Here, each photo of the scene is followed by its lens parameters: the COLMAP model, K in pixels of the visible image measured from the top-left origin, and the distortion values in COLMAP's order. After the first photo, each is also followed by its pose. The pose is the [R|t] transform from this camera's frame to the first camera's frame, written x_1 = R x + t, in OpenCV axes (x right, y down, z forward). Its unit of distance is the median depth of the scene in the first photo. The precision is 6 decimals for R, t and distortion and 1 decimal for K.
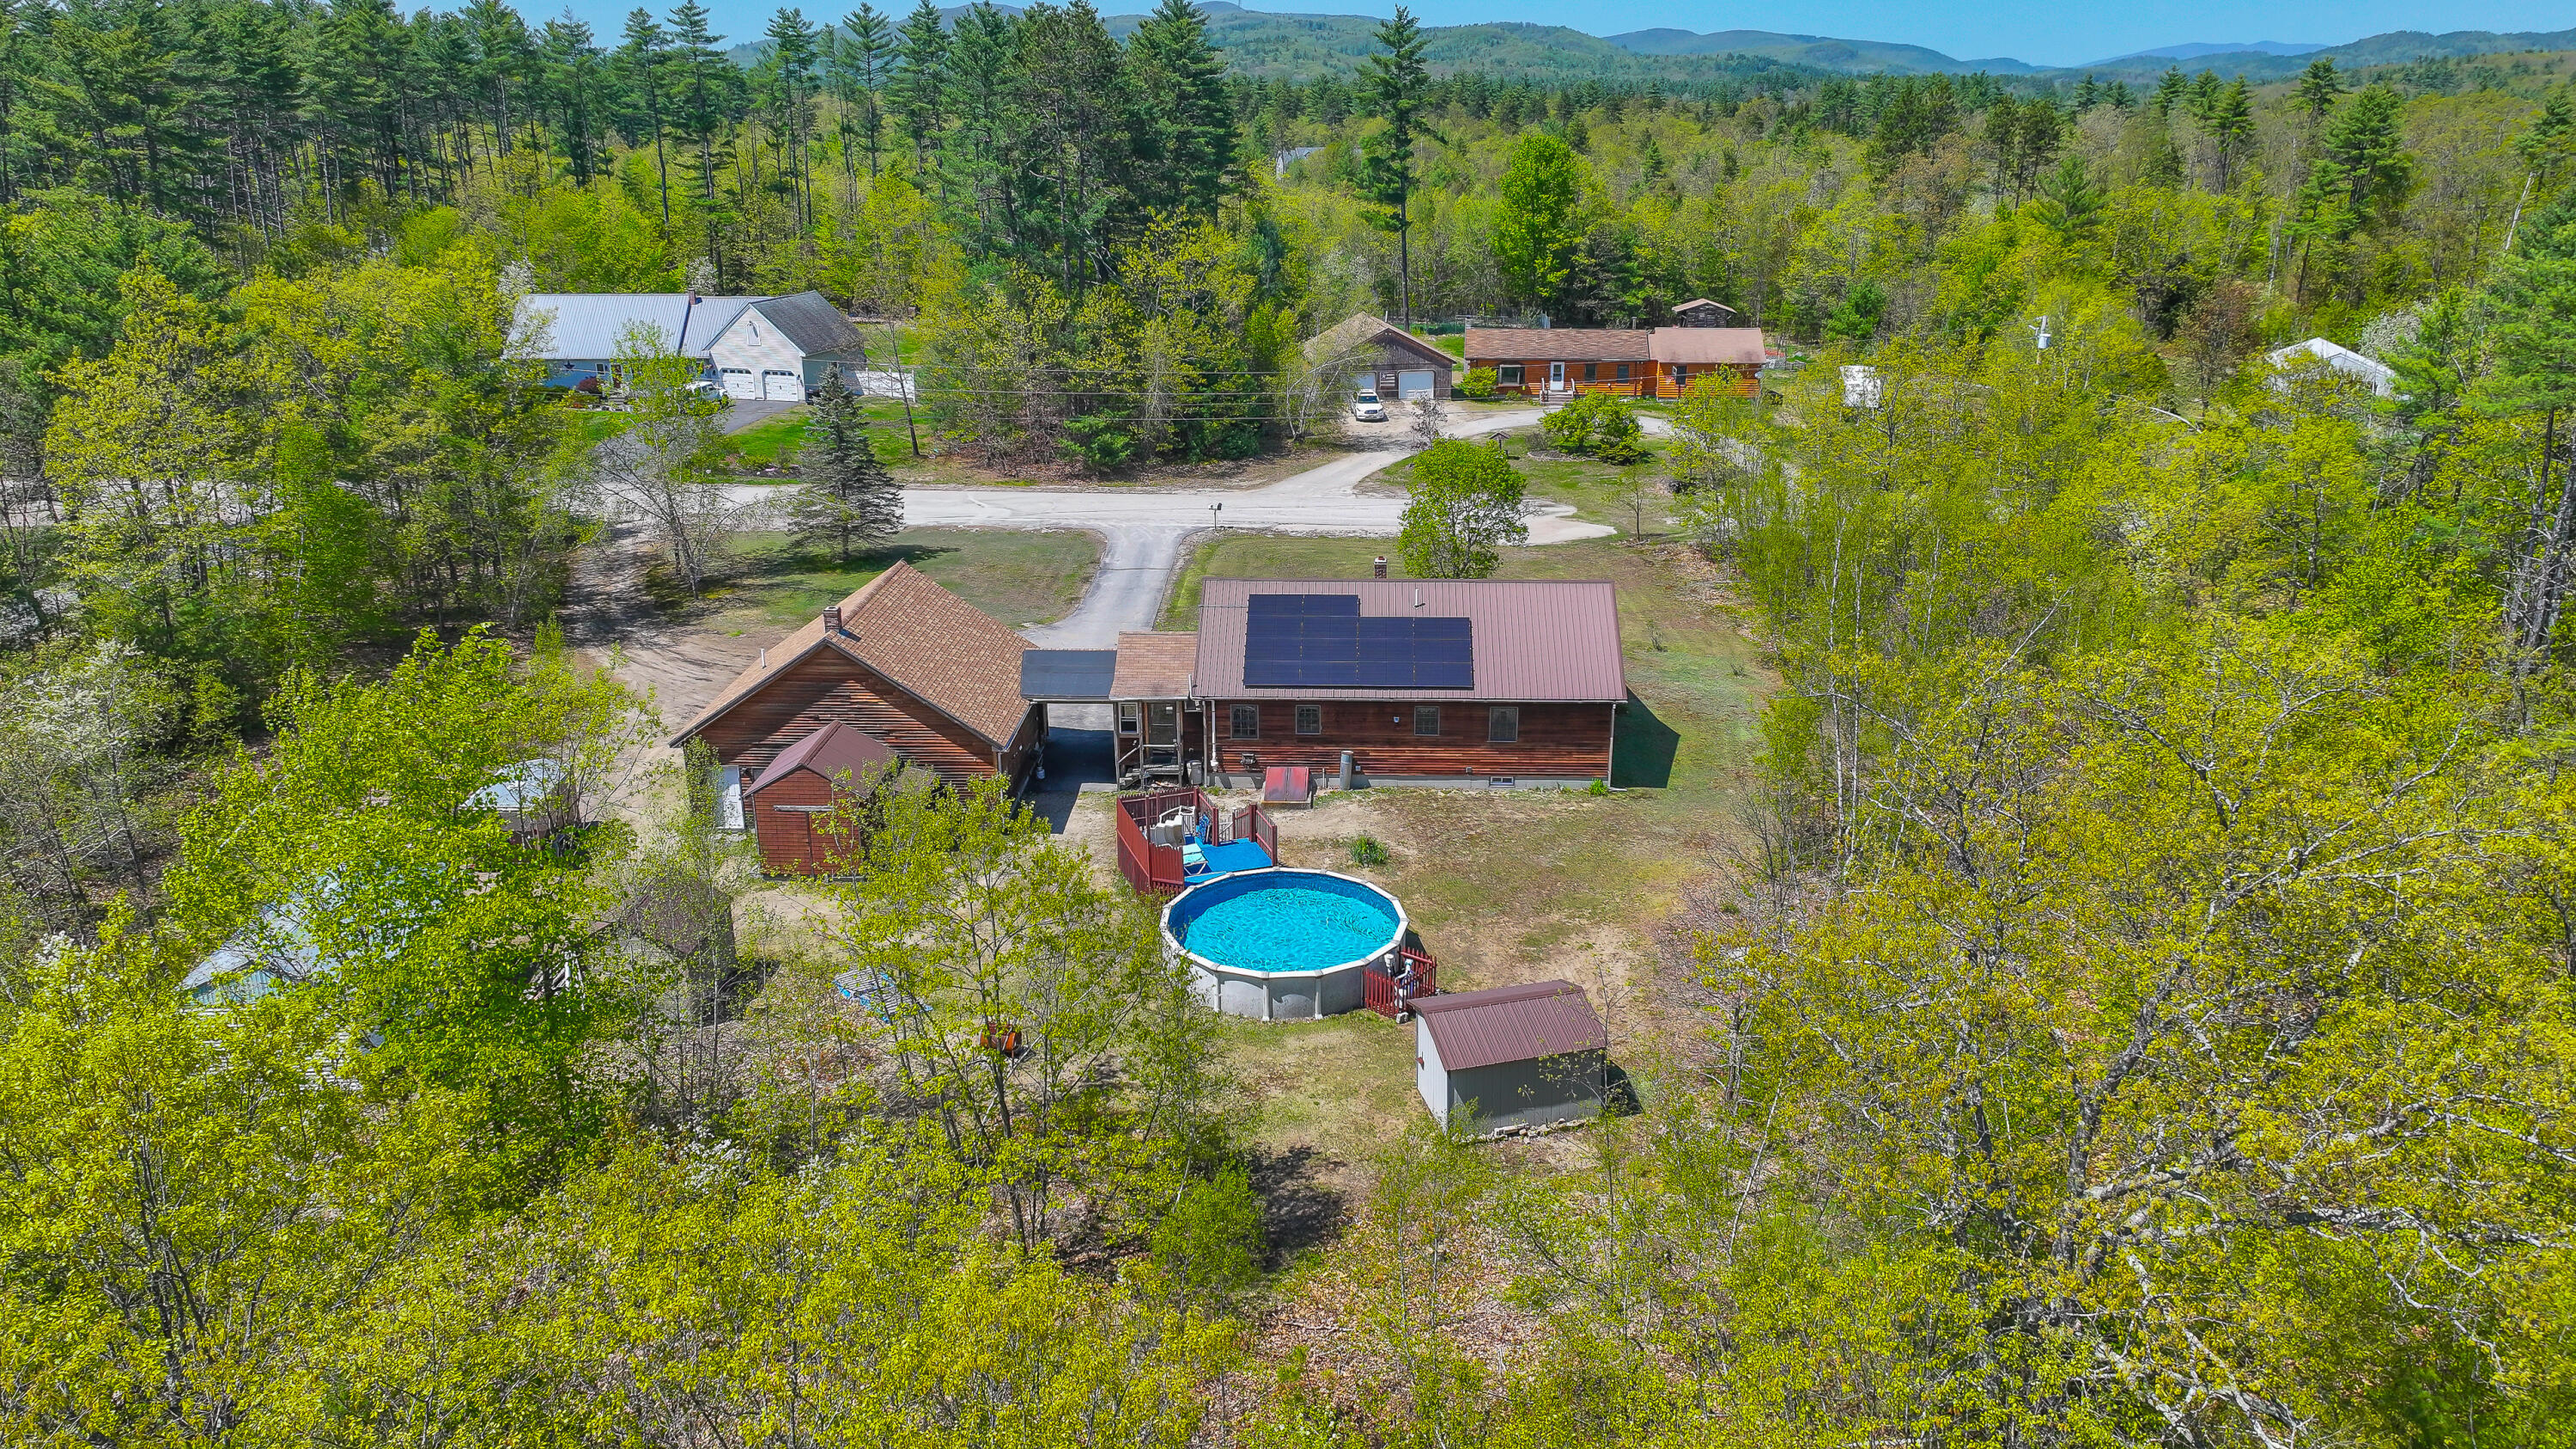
lens RADIAL K [[1808.2, 0, 1296.5], [0, 1808.2, 717.9], [0, 0, 1]] dist [0.004970, 0.007058]
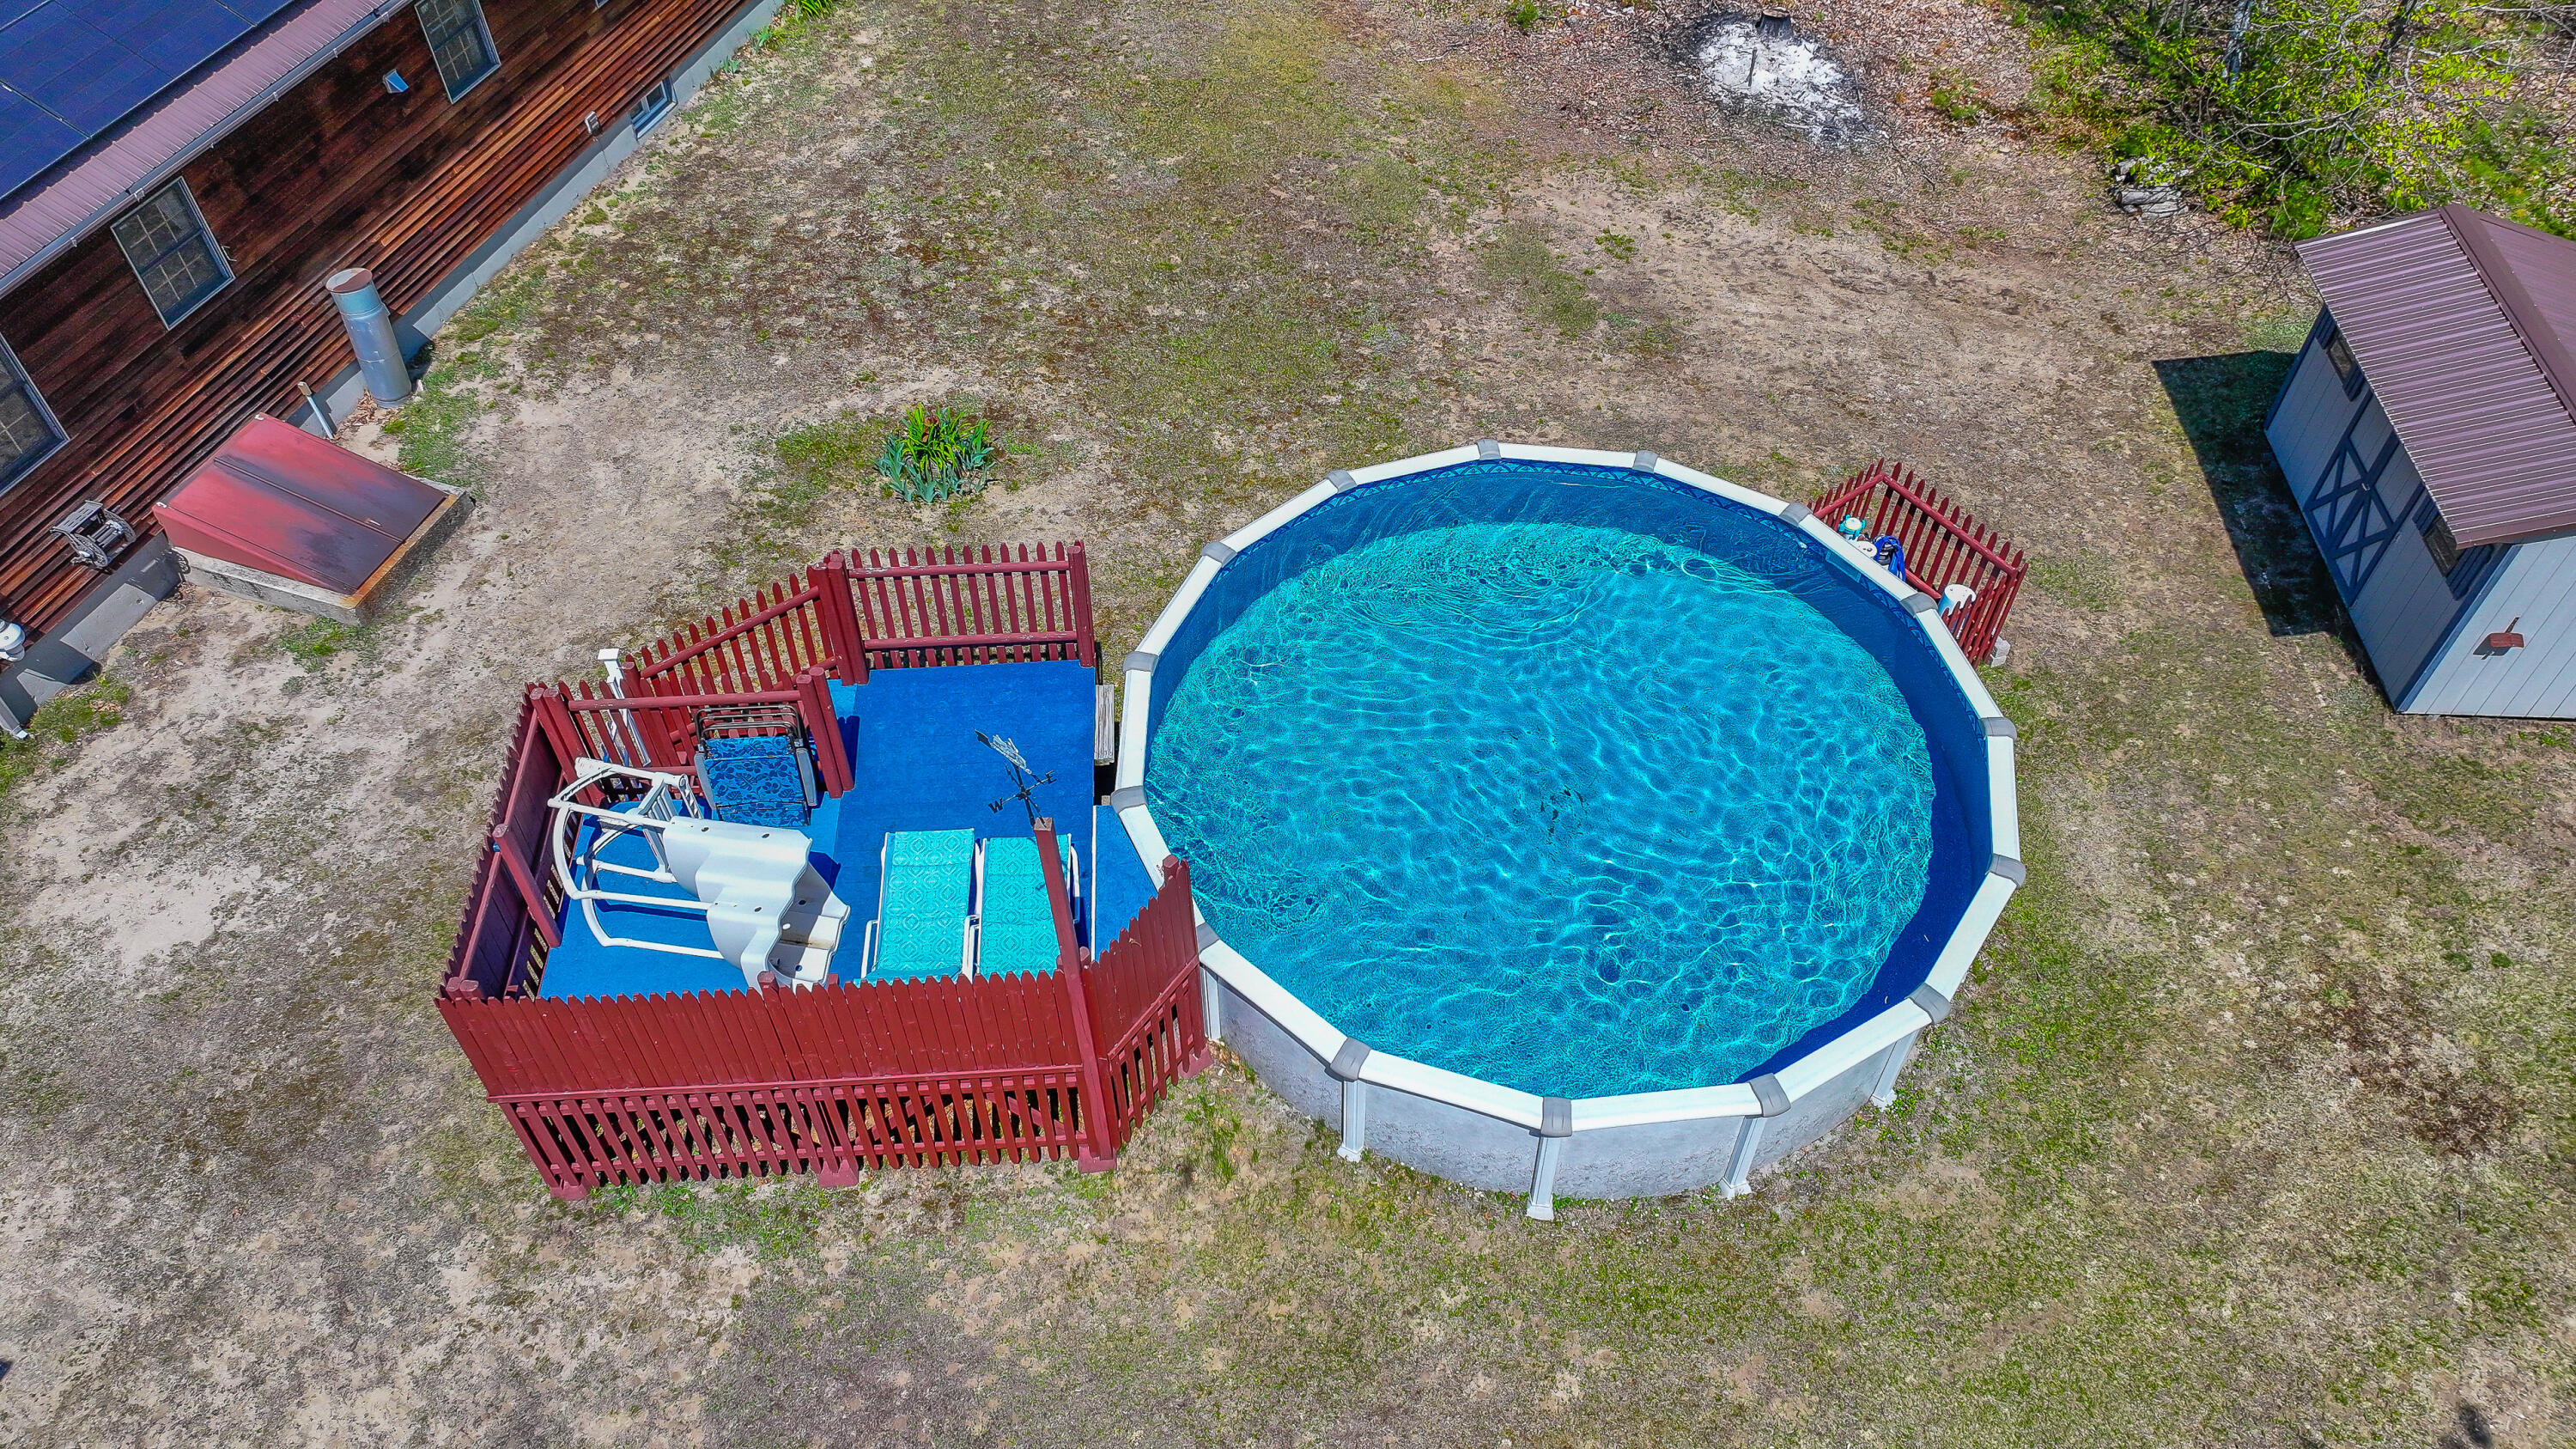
lens RADIAL K [[1814.1, 0, 1298.3], [0, 1814.1, 718.0], [0, 0, 1]] dist [0.001968, 0.003742]
pose [[0.275514, -0.714539, 0.643060, -0.159236], [0.315411, 0.699111, 0.641685, -0.066923], [-0.908079, 0.026035, 0.417988, 0.740193]]
